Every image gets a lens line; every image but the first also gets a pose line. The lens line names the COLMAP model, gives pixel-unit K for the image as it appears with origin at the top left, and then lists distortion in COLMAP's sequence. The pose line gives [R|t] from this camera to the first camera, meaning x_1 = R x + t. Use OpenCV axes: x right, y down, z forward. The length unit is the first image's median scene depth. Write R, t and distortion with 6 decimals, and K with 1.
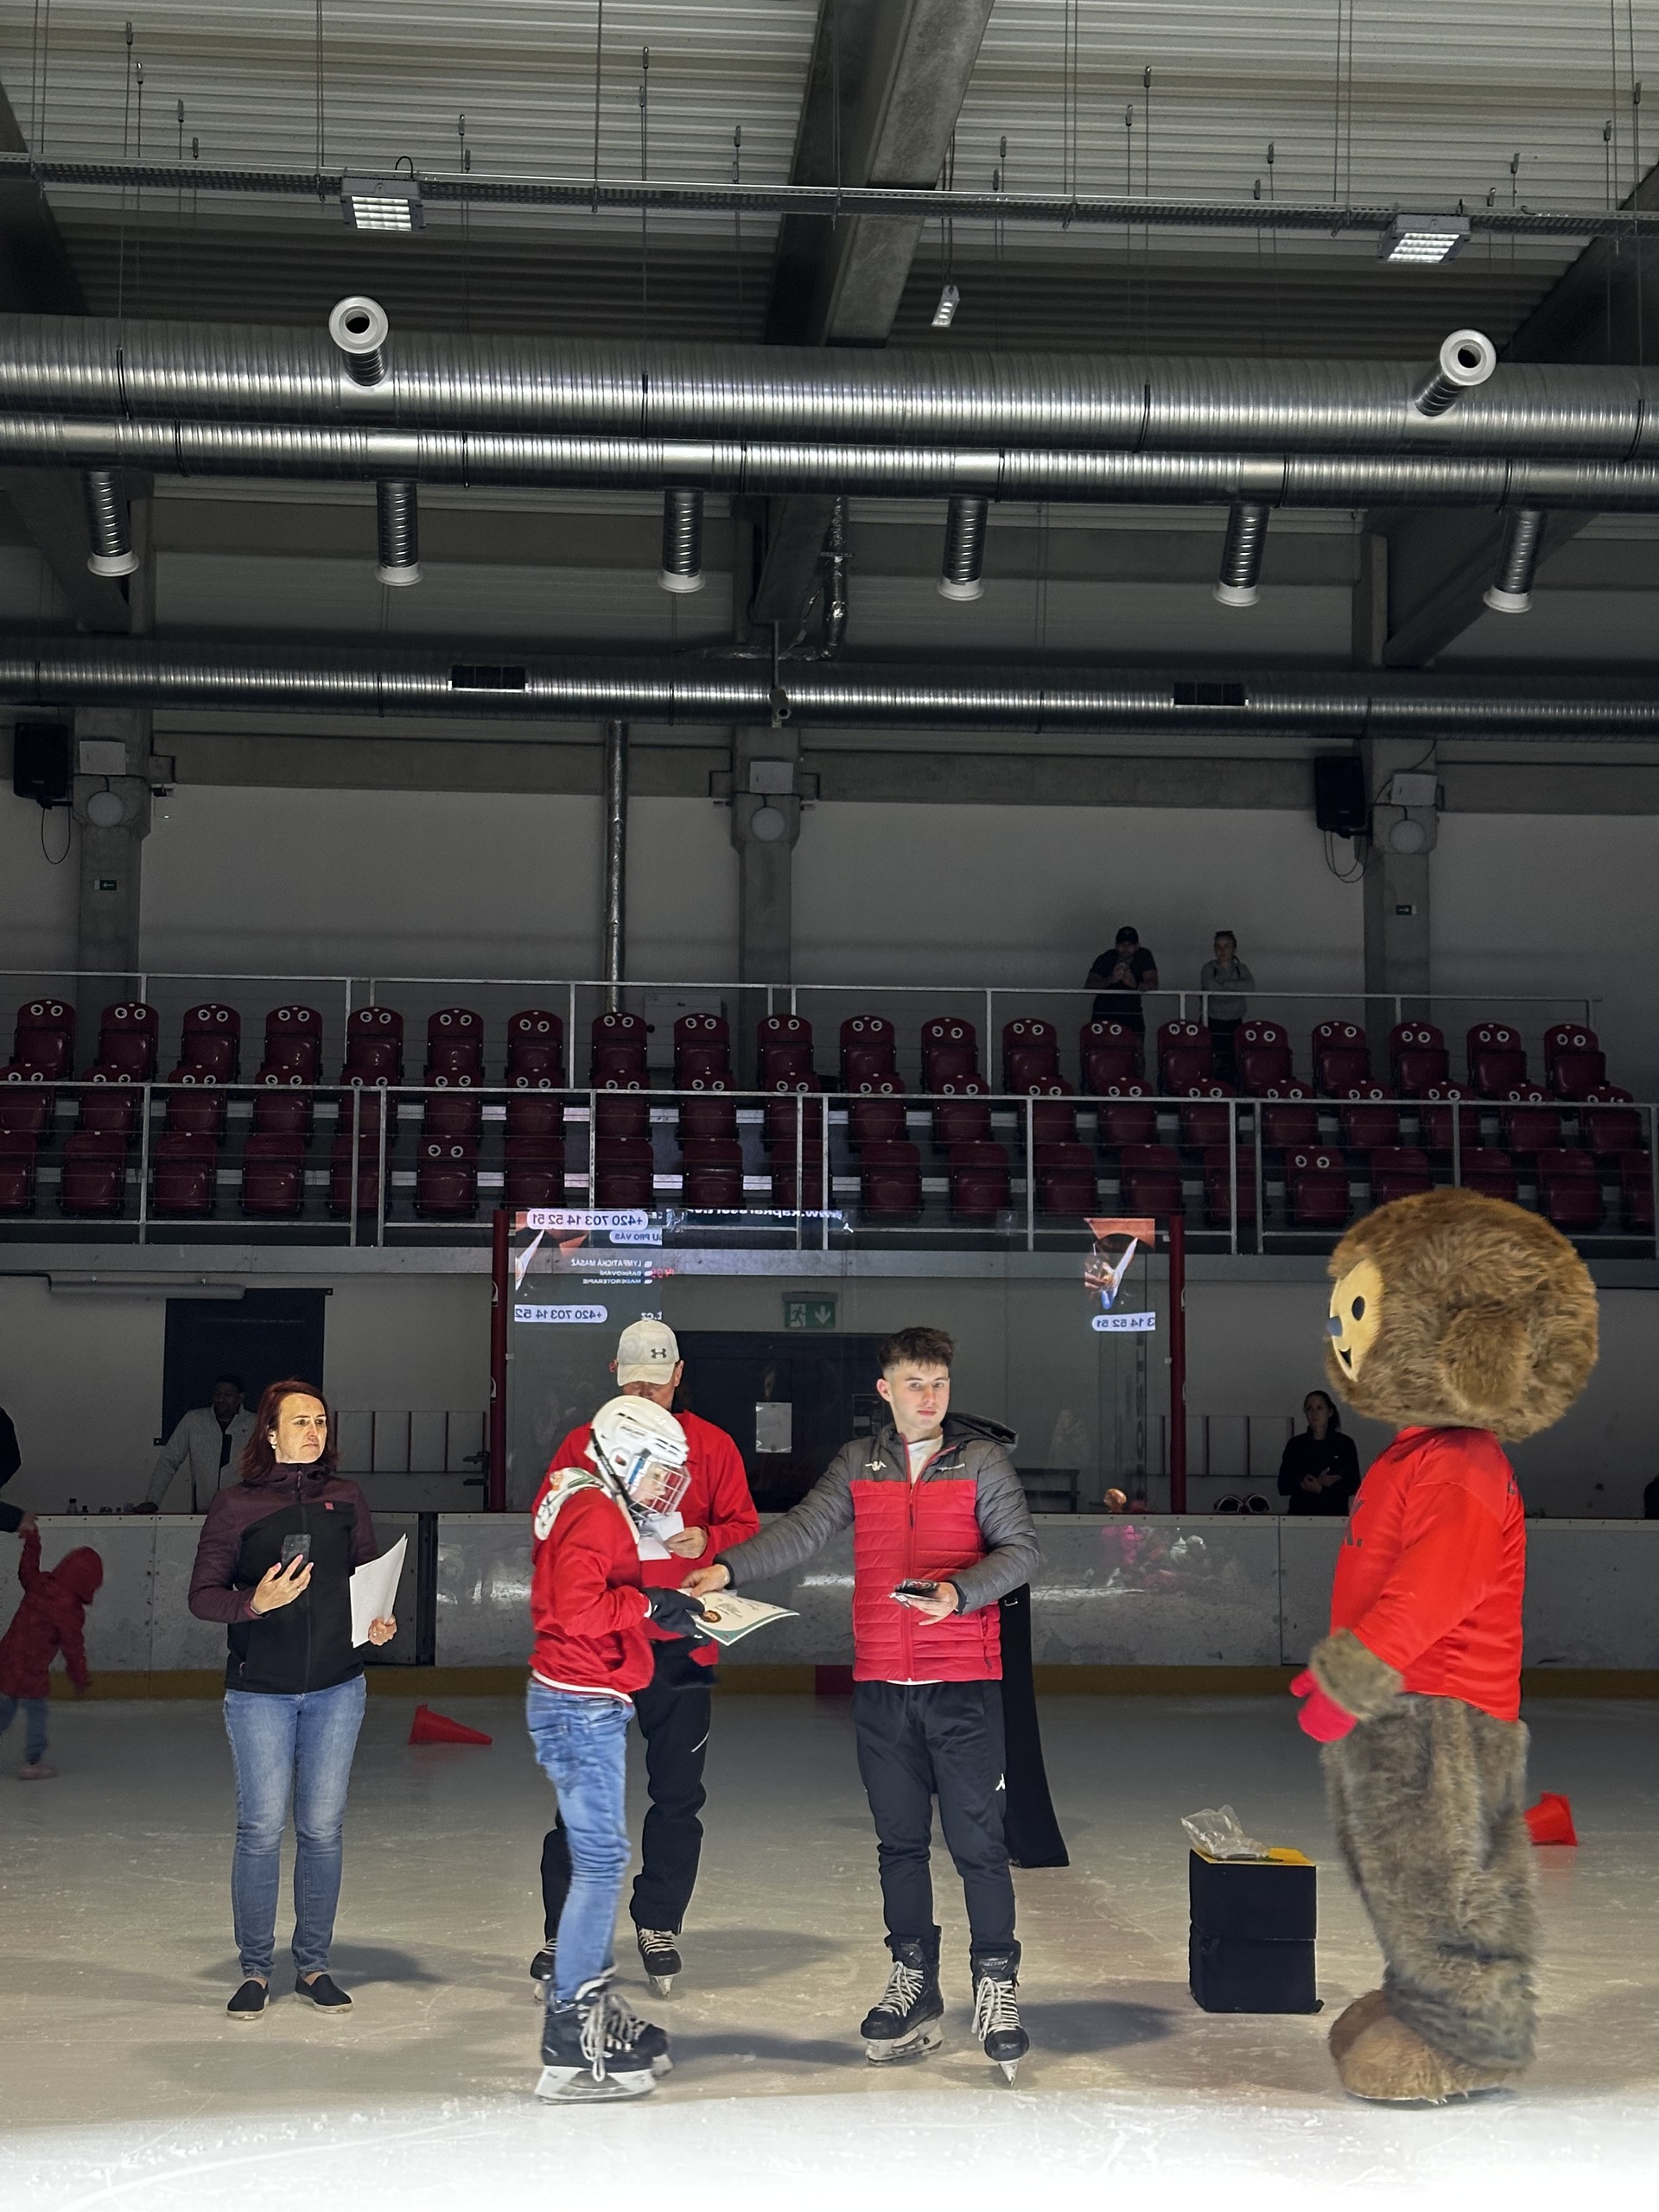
lens RADIAL K [[3120.1, 0, 803.9], [0, 3120.1, 1083.5], [0, 0, 1]] dist [0.167730, 0.000000]
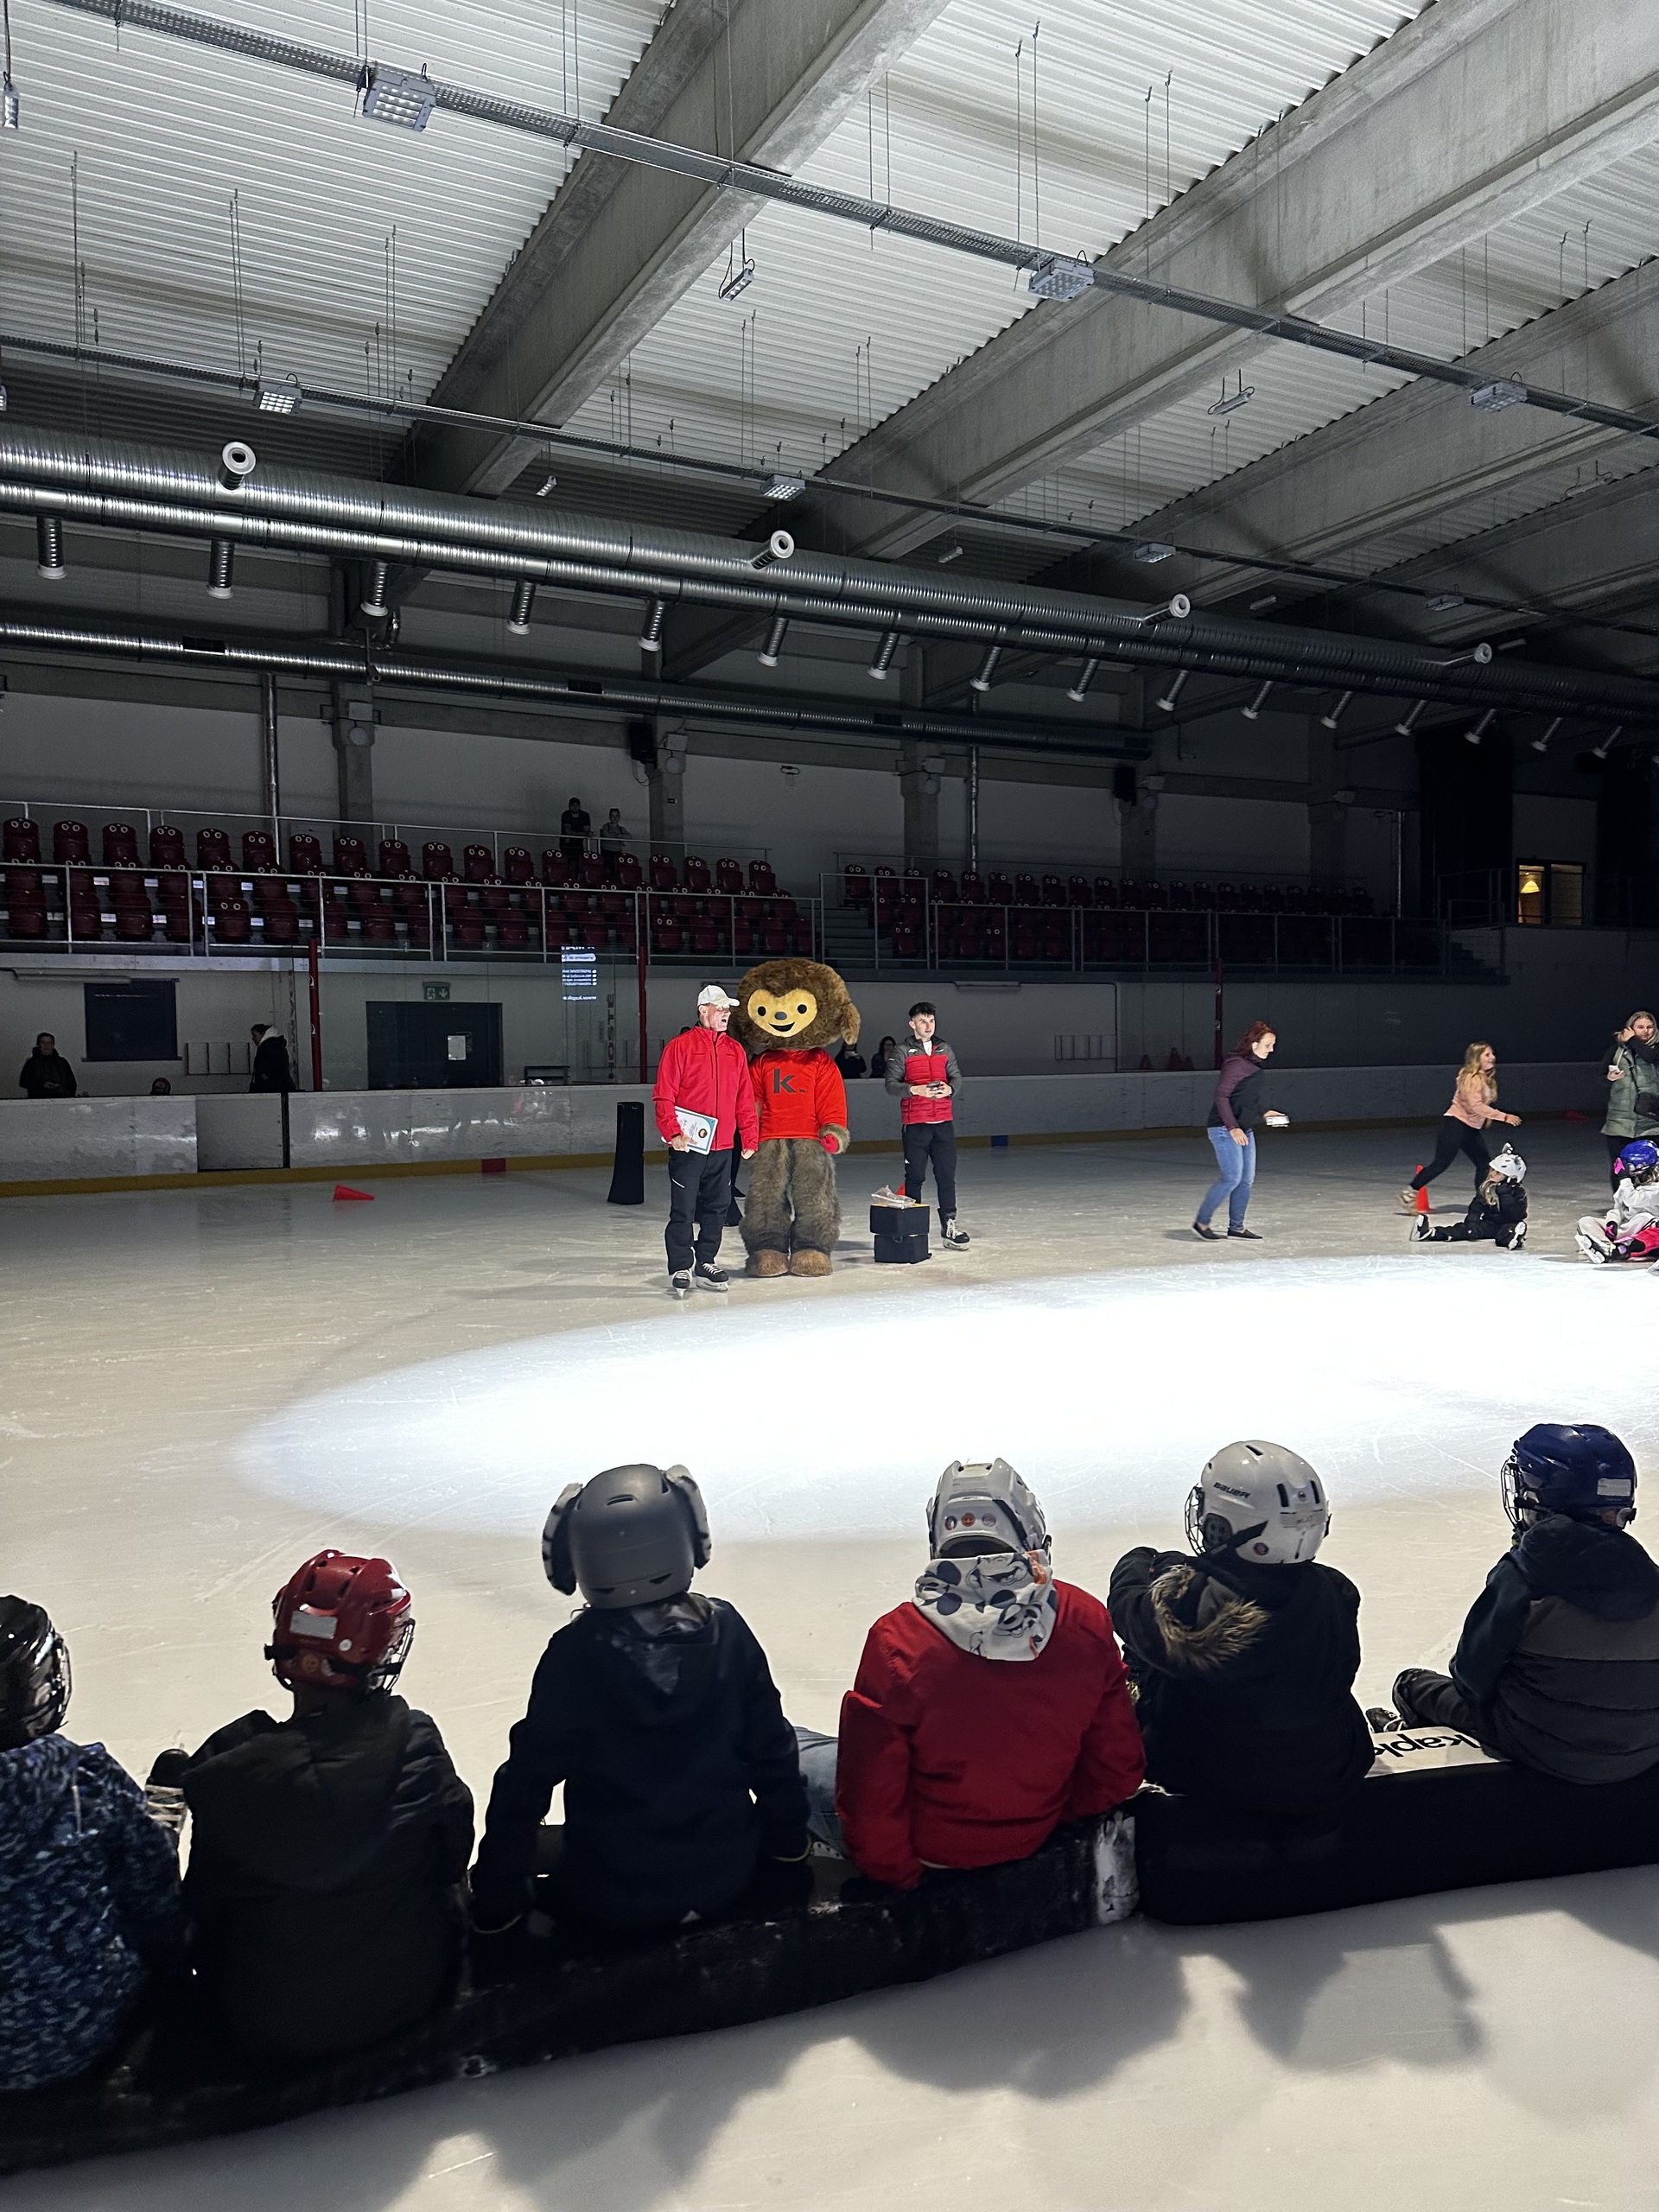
lens RADIAL K [[1581.8, 0, 785.6], [0, 1581.8, 1077.8], [0, 0, 1]] dist [0.104992, -0.110582]
pose [[0.922986, -0.020644, 0.384278, -0.177072], [-0.027725, 0.992398, 0.119905, -0.000699], [-0.383832, -0.121325, 0.915398, -0.026317]]
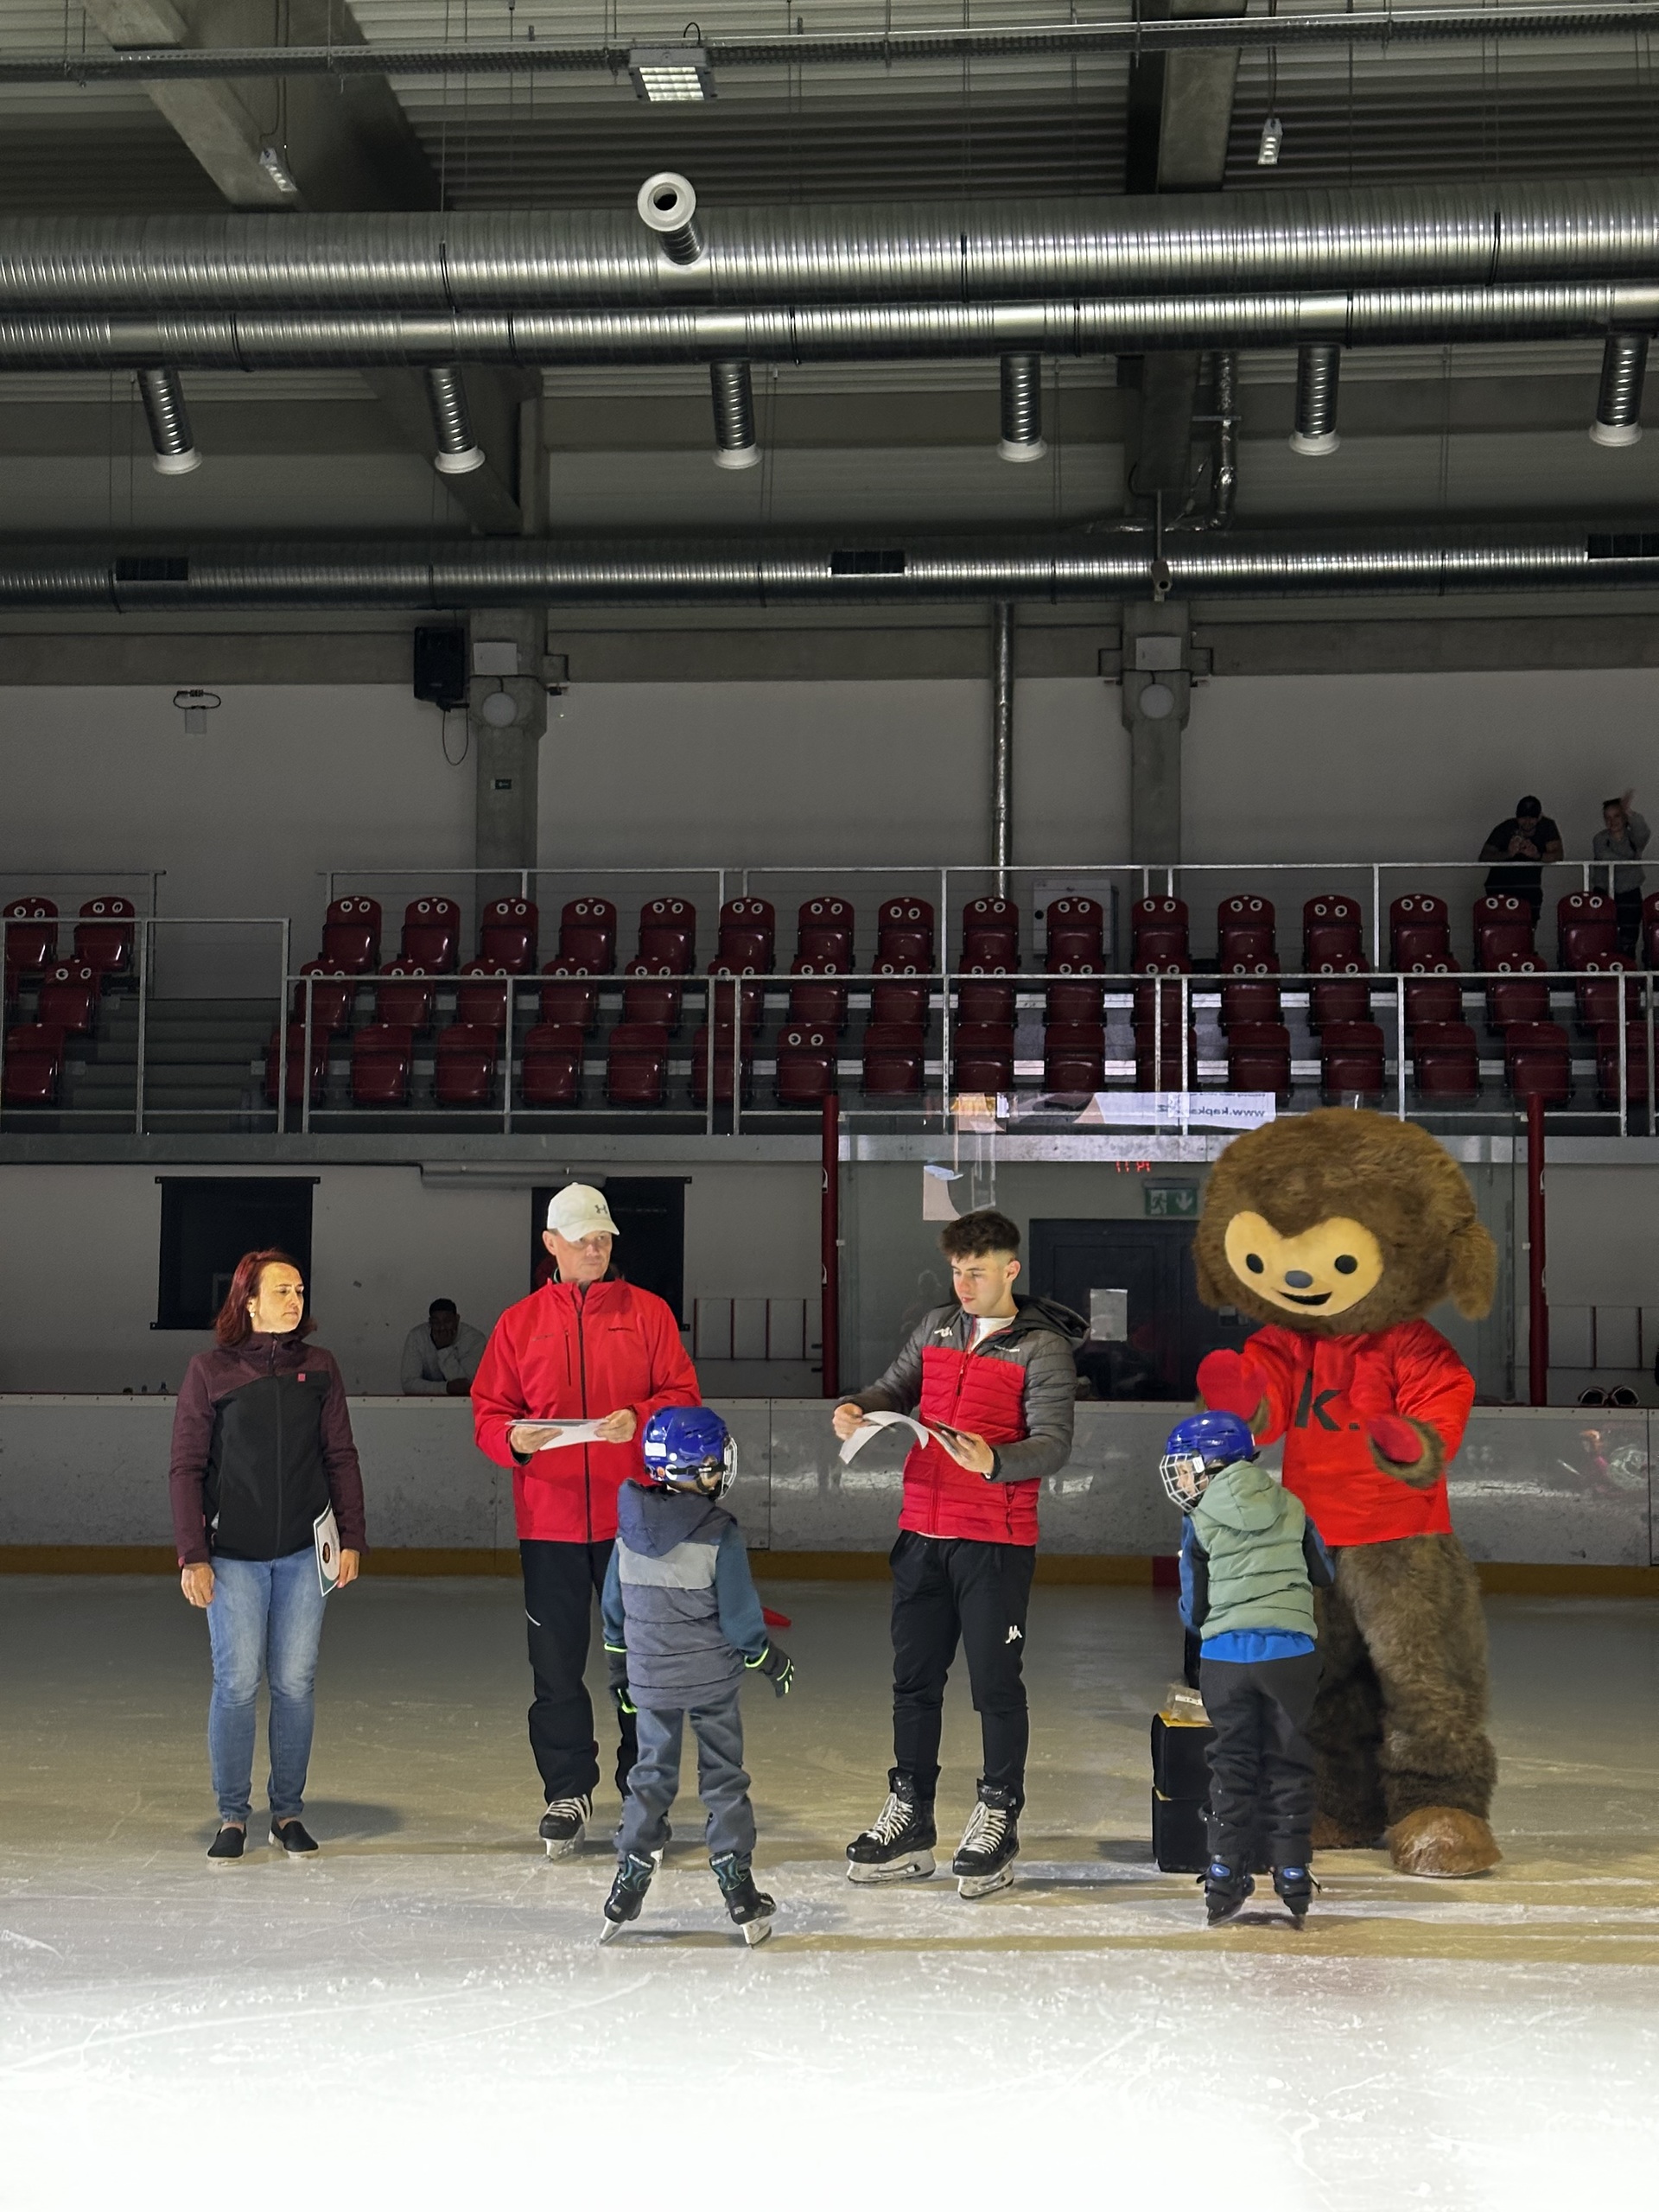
lens RADIAL K [[3120.1, 0, 834.9], [0, 3120.1, 1081.7], [0, 0, 1]] dist [0.167730, 0.000000]
pose [[0.986531, -0.011290, -0.163184, 0.056366], [0.016430, 0.999409, 0.030185, 0.005076], [0.162747, -0.032459, 0.986134, 0.018784]]
